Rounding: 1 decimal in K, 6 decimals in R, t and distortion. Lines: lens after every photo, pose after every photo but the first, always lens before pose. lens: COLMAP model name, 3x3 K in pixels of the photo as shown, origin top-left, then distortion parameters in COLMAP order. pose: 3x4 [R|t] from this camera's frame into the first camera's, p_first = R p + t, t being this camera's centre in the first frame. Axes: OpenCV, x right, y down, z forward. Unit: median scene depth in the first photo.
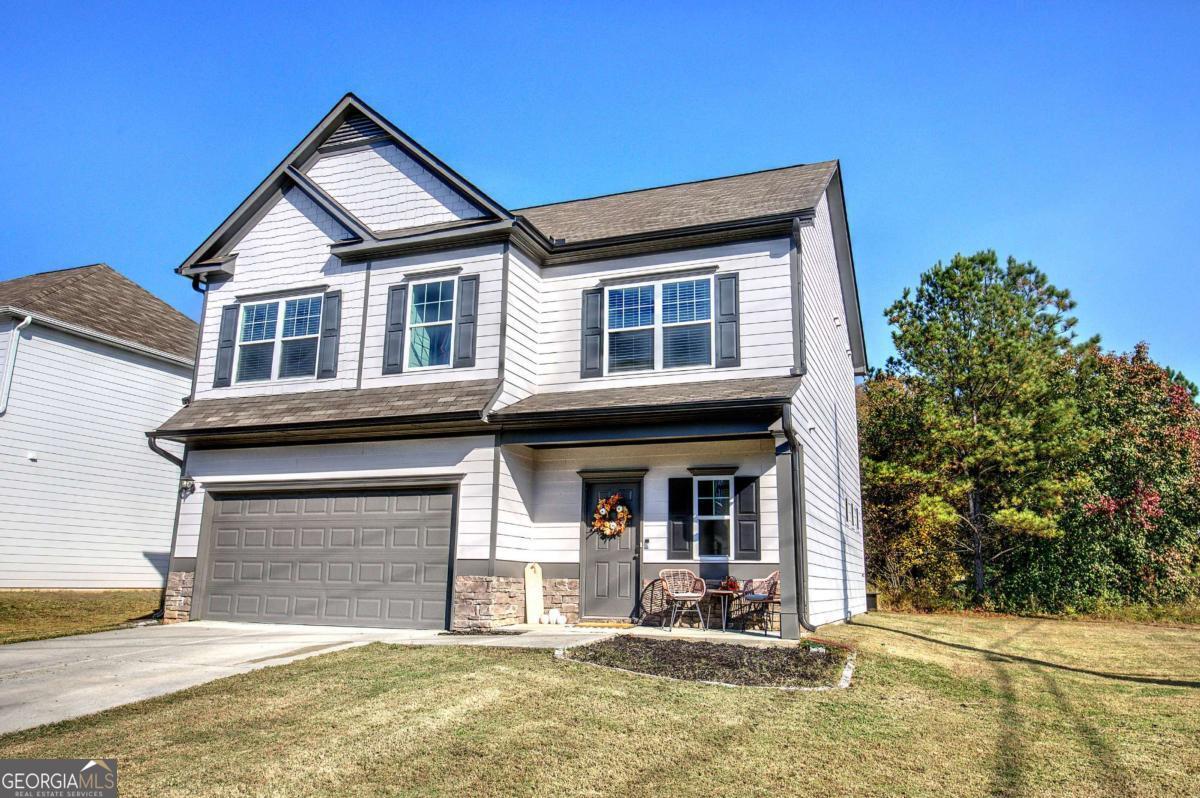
lens RADIAL K [[850.4, 0, 607.0], [0, 850.4, 389.6], [0, 0, 1]] dist [0.004198, -0.001640]
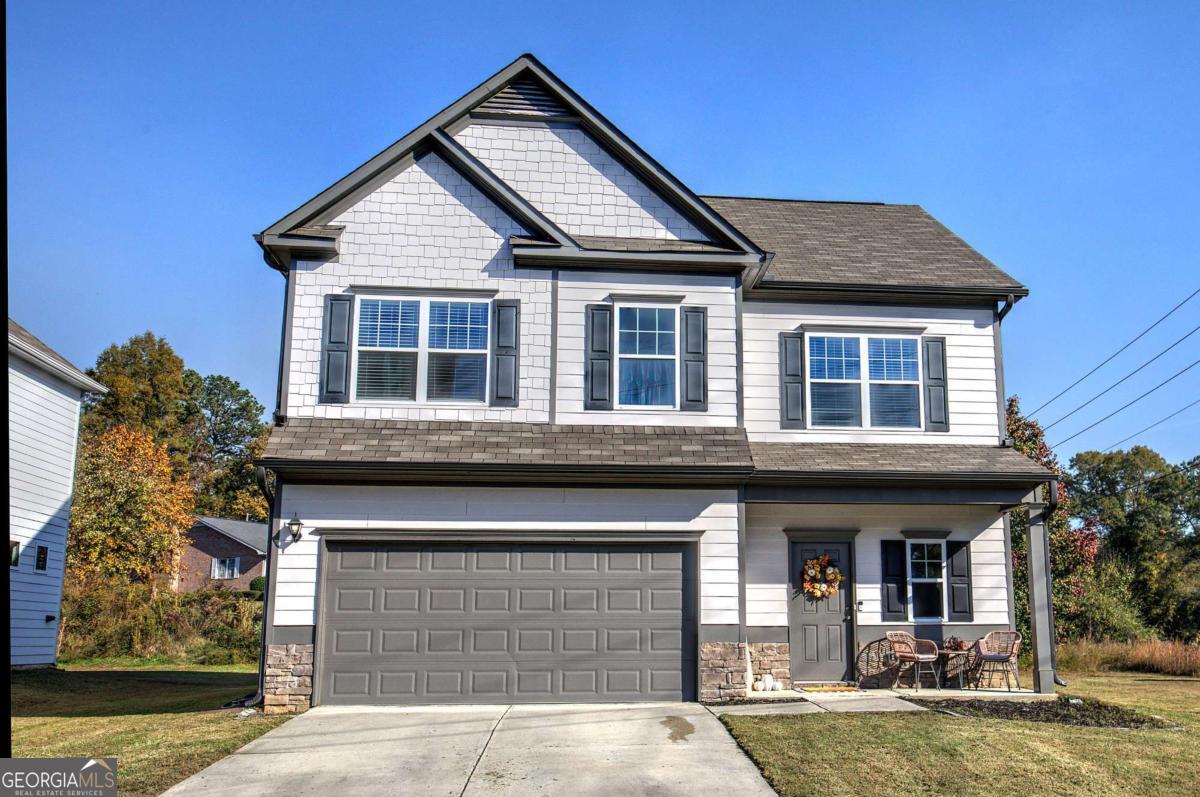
lens RADIAL K [[1144.7, 0, 706.9], [0, 1144.7, 433.2], [0, 0, 1]] dist [0.002171, 0.000000]
pose [[0.883019, 0.063695, 0.464996, -0.706238], [-0.085575, 0.995990, 0.026075, -0.035432], [-0.461471, -0.062817, 0.884929, -0.073434]]
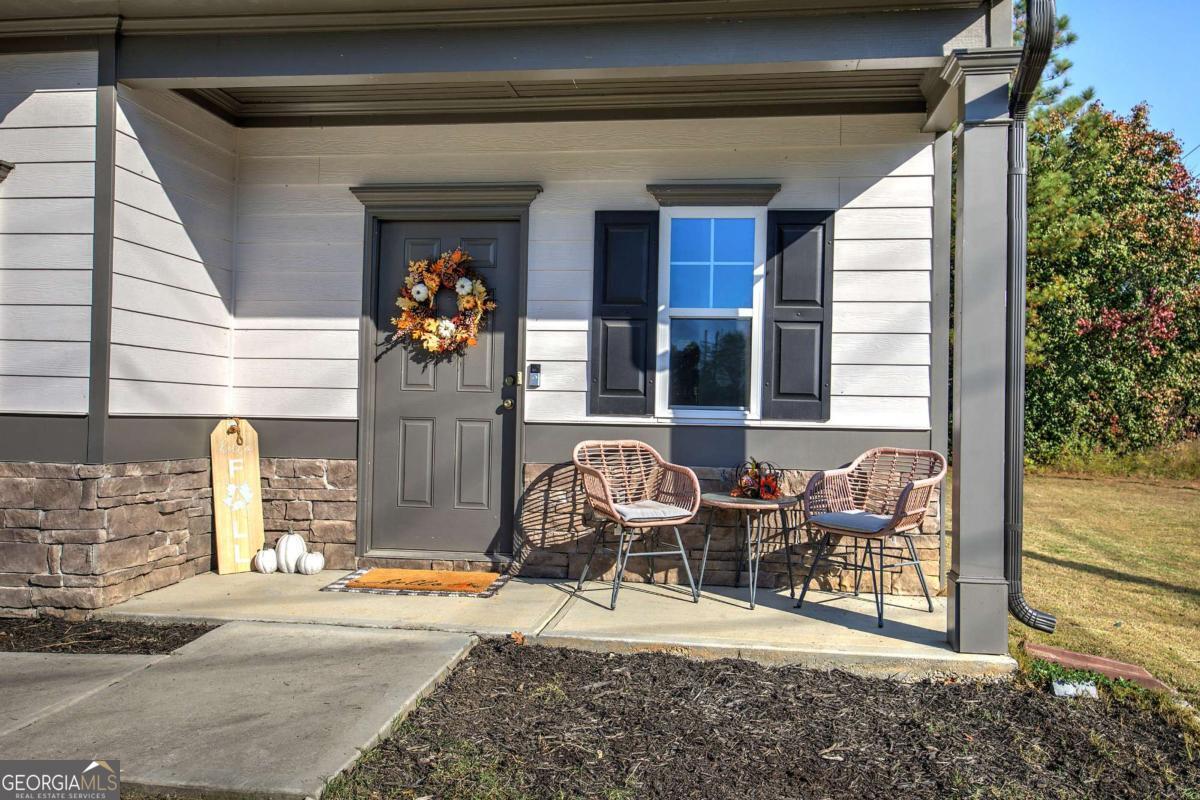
lens RADIAL K [[987.7, 0, 607.9], [0, 987.7, 399.0], [0, 0, 1]] dist [0.004132, 0.007999]
pose [[0.973497, 0.006318, 0.228614, -0.023759], [-0.055249, 0.976508, 0.208276, 0.090606], [-0.221928, -0.215387, 0.950977, 0.530460]]
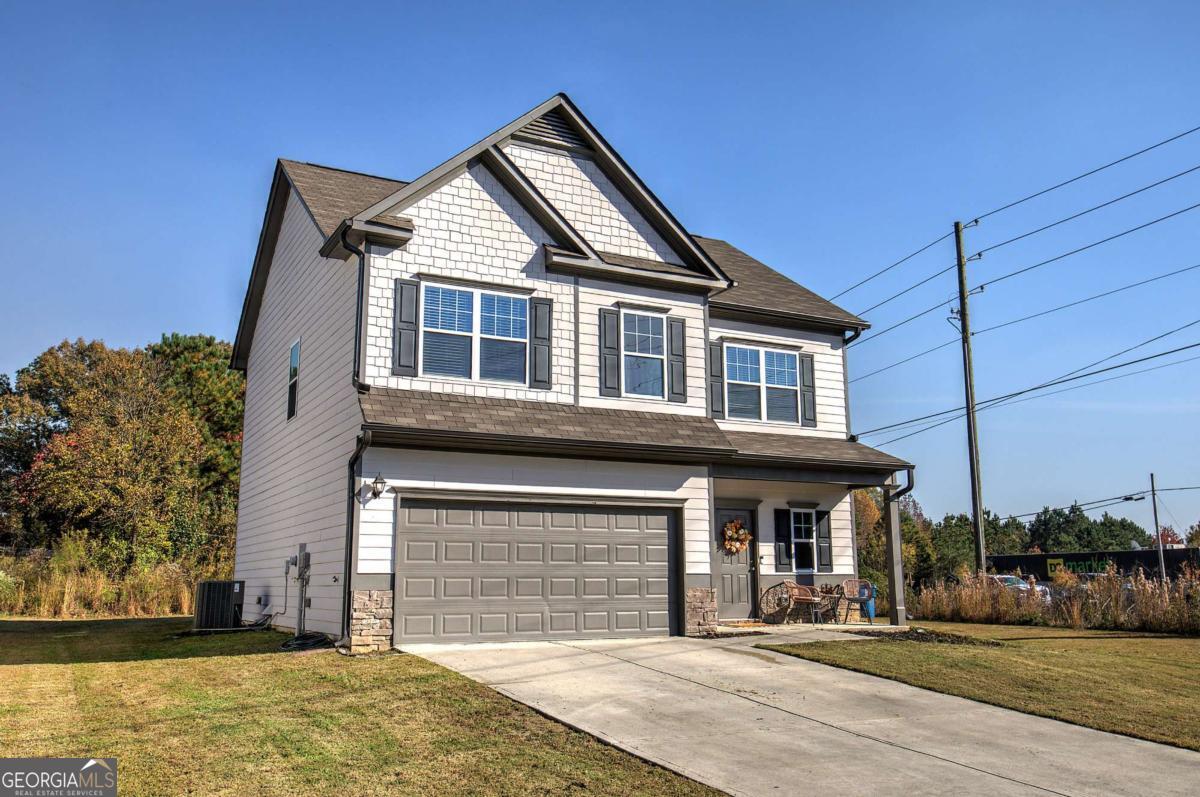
lens RADIAL K [[1029.3, 0, 606.7], [0, 1029.3, 390.1], [0, 0, 1]] dist [0.001064, 0.005277]
pose [[0.650537, 0.122110, 0.749594, -1.225335], [-0.152928, 0.987835, -0.028201, 0.010049], [-0.743919, -0.096288, 0.661297, 0.176184]]
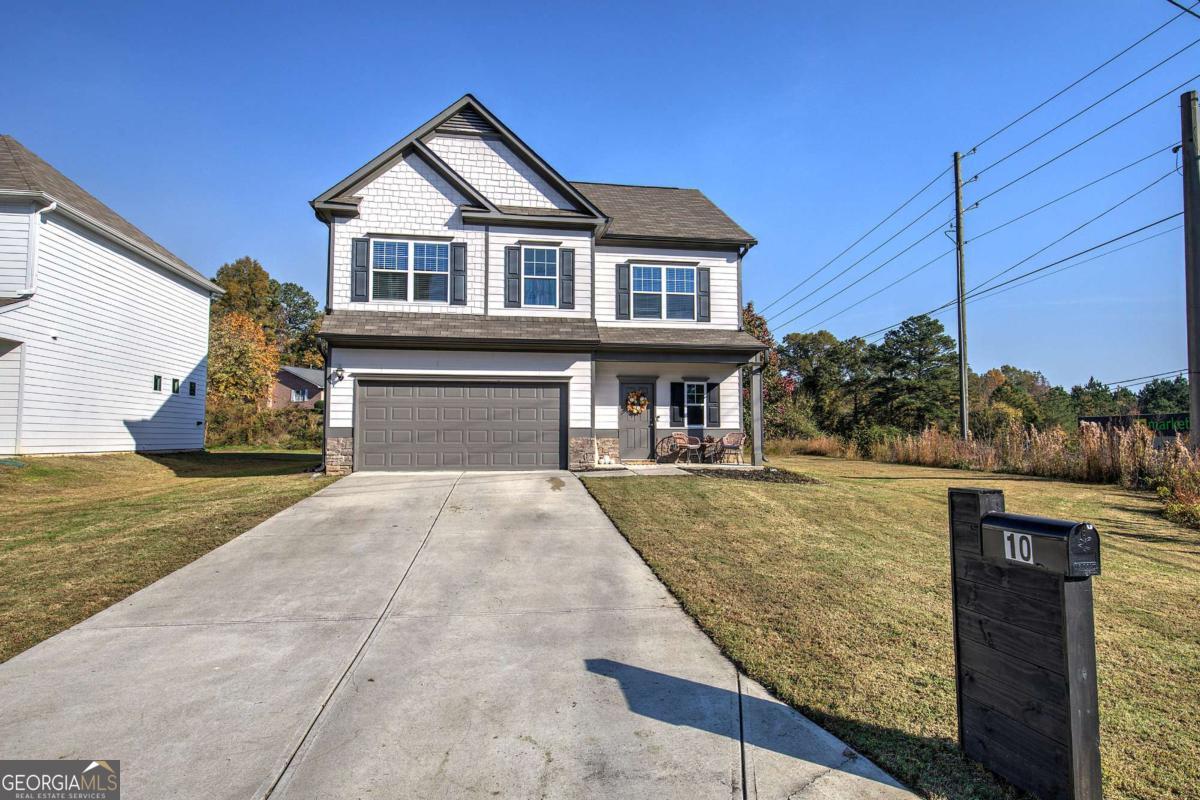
lens RADIAL K [[652.8, 0, 601.3], [0, 652.8, 398.1], [0, 0, 1]] dist [0.012716, -0.006687]
pose [[0.865084, 0.014122, 0.501428, -0.710475], [-0.097226, 0.985368, 0.139986, -0.038631], [-0.492114, -0.169852, 0.853800, -0.096345]]
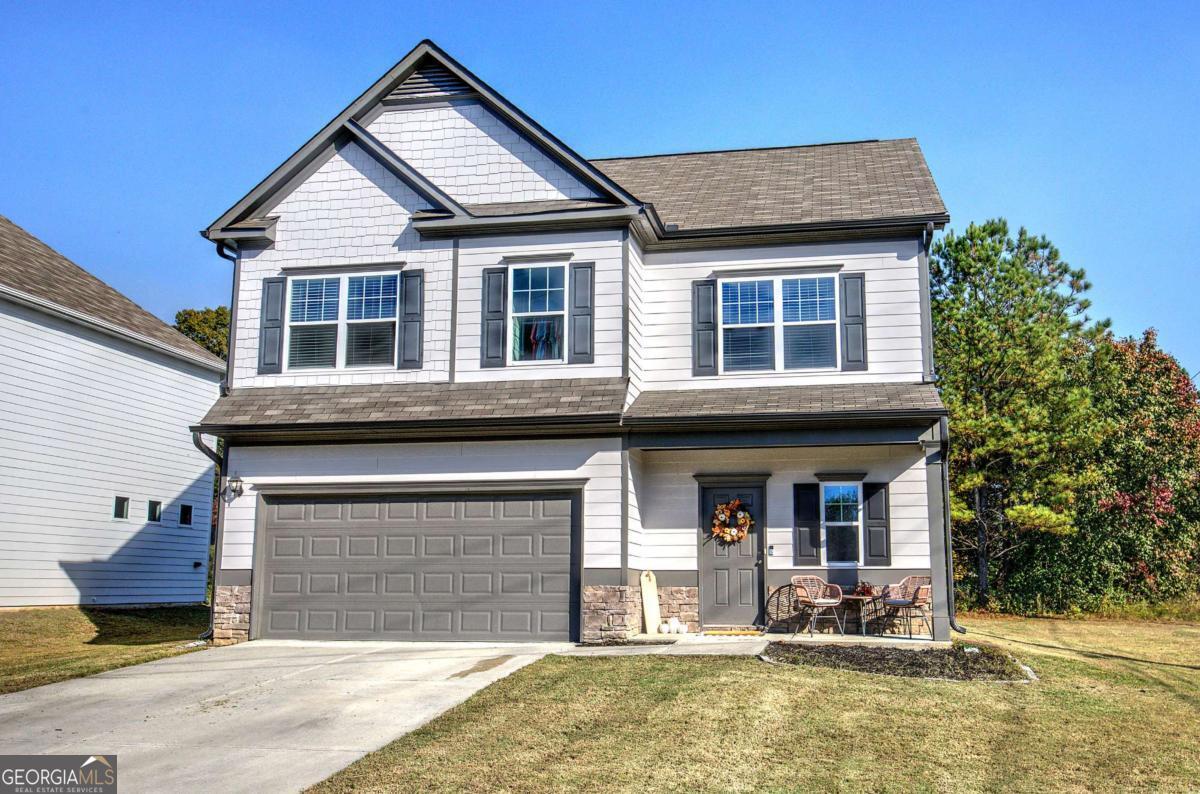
lens RADIAL K [[1081.2, 0, 654.5], [0, 1081.2, 416.2], [0, 0, 1]] dist [0.003502, 0.012032]
pose [[0.981422, 0.014464, 0.191316, -0.310583], [-0.027384, 0.997506, 0.065058, -0.047415], [-0.189898, -0.069088, 0.979370, -0.172791]]
